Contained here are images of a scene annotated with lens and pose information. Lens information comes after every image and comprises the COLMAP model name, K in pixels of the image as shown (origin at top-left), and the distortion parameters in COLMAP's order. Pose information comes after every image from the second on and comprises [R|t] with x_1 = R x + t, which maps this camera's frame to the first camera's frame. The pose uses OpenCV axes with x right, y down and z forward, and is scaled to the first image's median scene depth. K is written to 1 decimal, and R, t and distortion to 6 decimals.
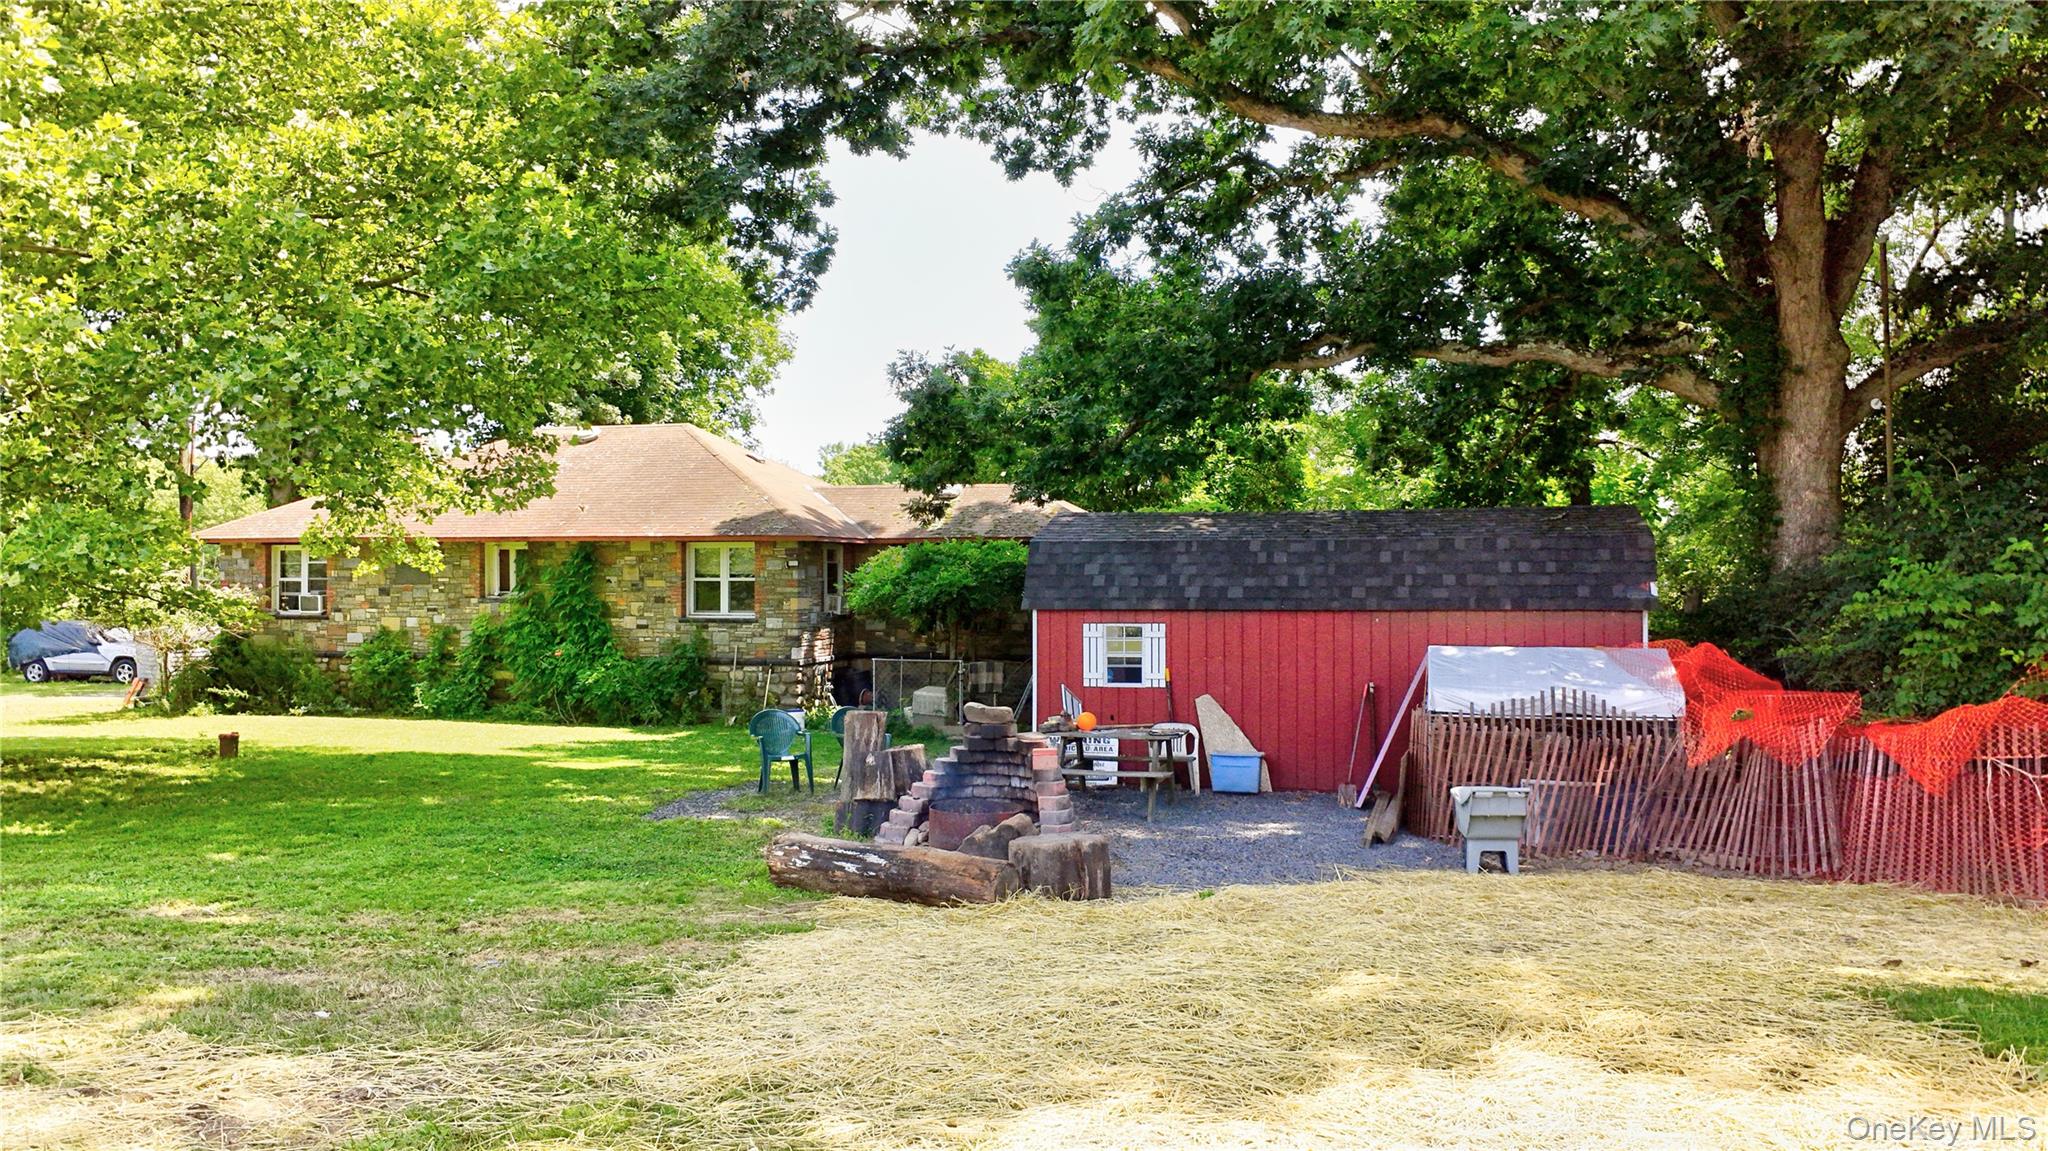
lens RADIAL K [[1504.6, 0, 1023.8], [0, 1504.6, 579.0], [0, 0, 1]] dist [-0.038385, 0.009930]
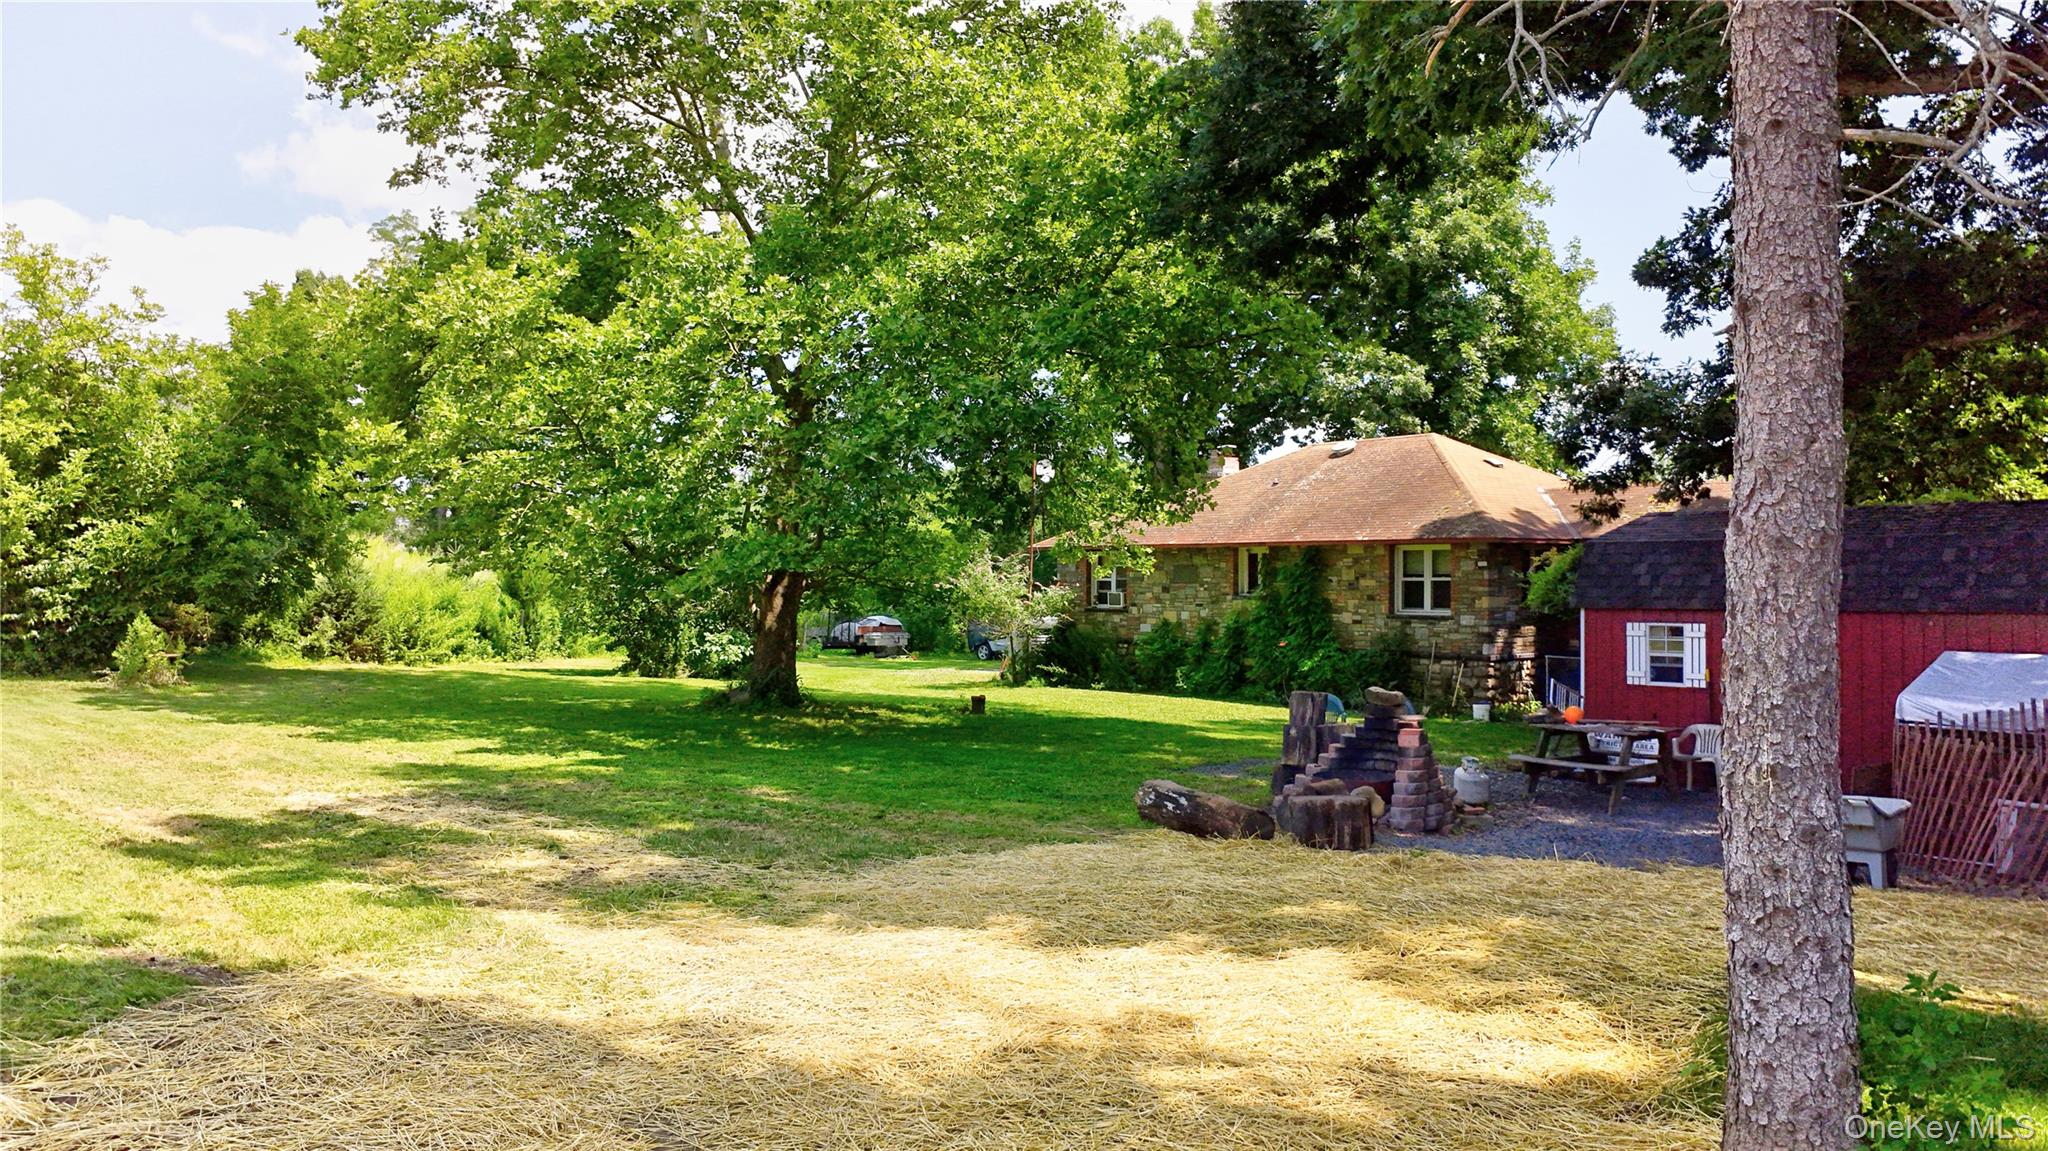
lens RADIAL K [[1504.6, 0, 1024.0], [0, 1504.6, 576.3], [0, 0, 1]] dist [-0.038385, 0.009930]
pose [[0.803539, -0.002228, -0.595248, 0.209916], [0.001580, 0.999997, -0.001611, -0.000453], [0.595250, 0.000354, 0.803540, -0.038712]]
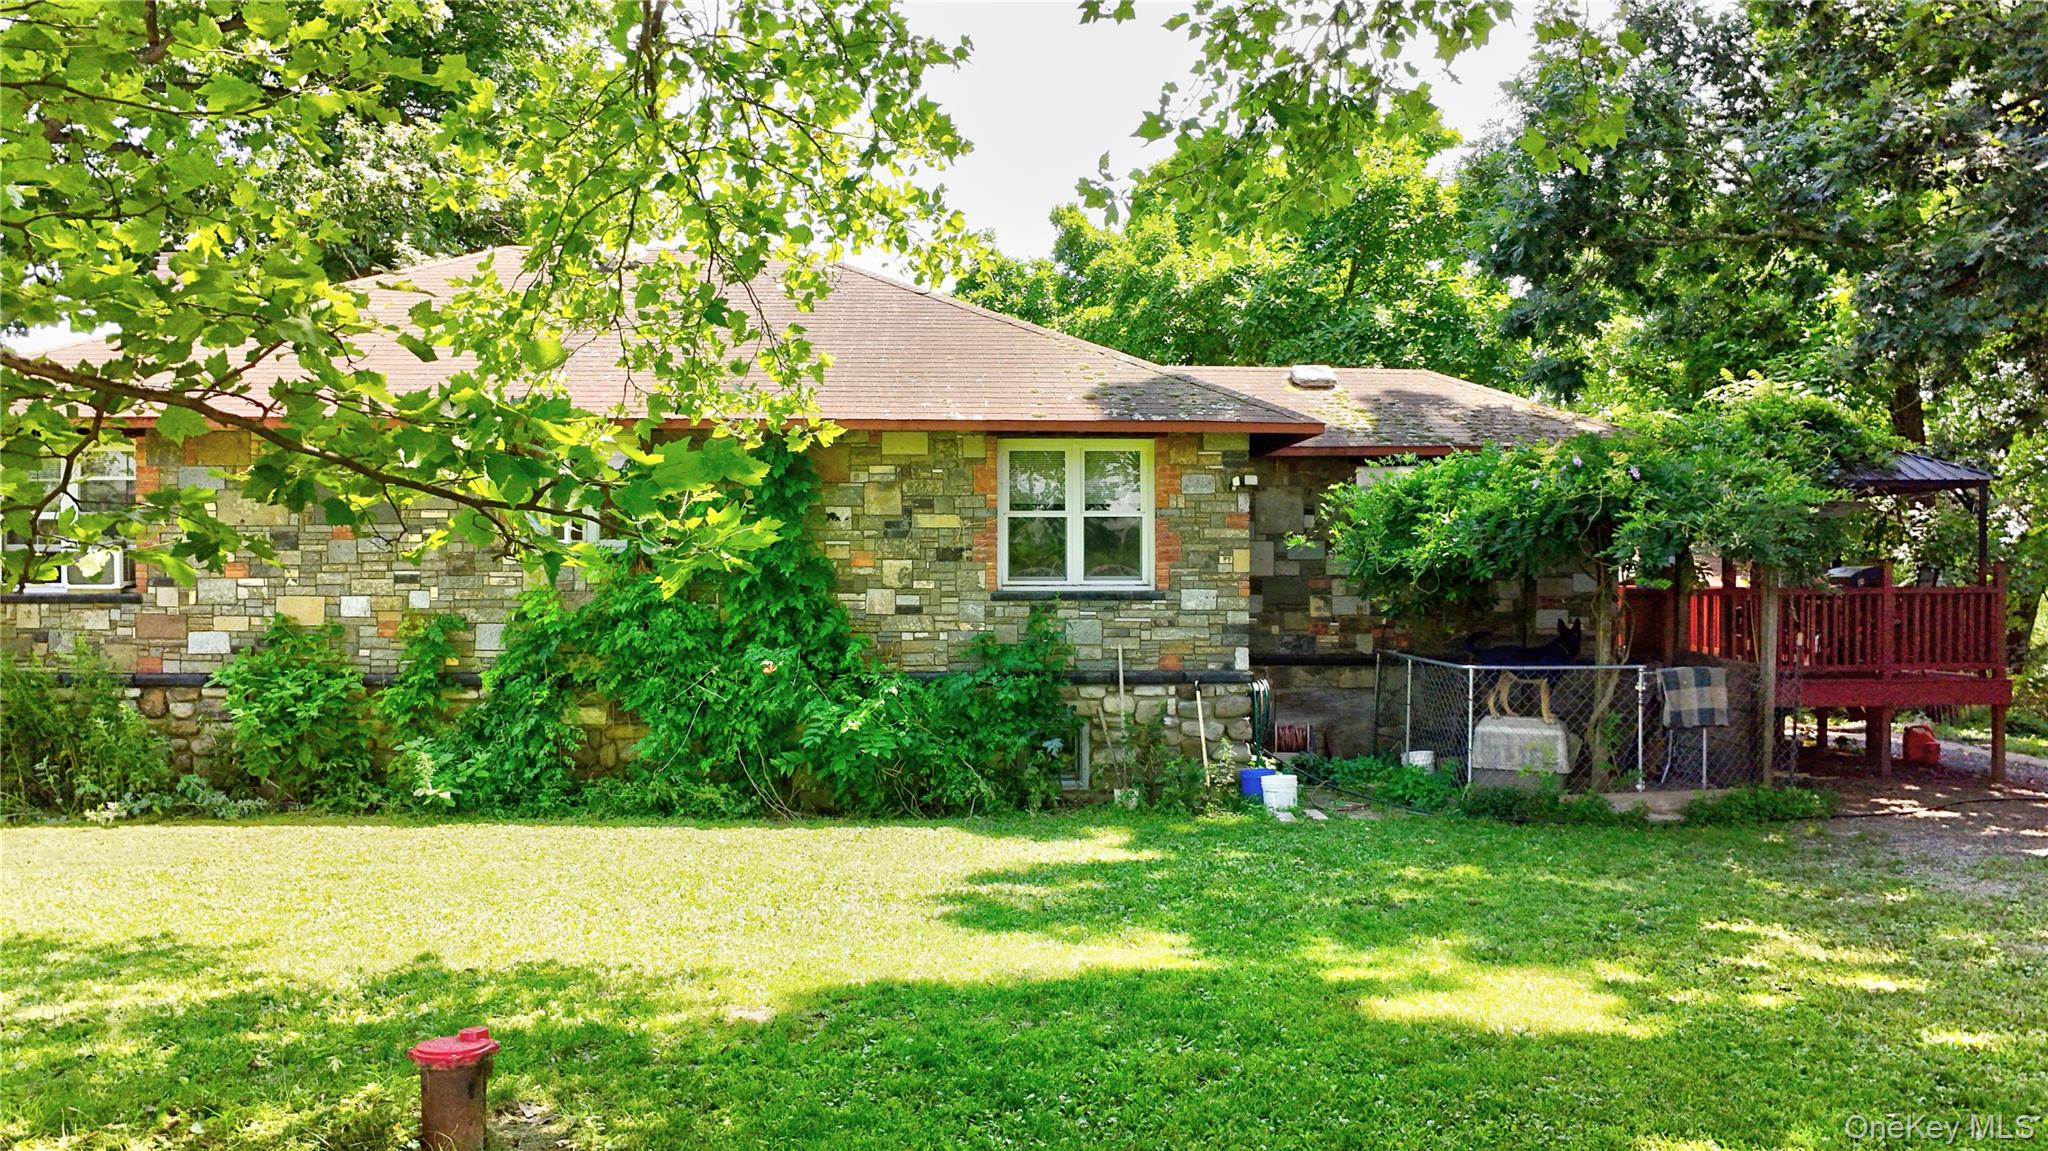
lens RADIAL K [[1504.6, 0, 1025.7], [0, 1504.6, 581.0], [0, 0, 1]] dist [-0.038385, 0.009930]
pose [[0.959845, -0.003064, 0.280513, -0.356777], [0.002721, 0.999995, 0.001615, 0.021850], [-0.280516, -0.000787, 0.959849, 0.524524]]
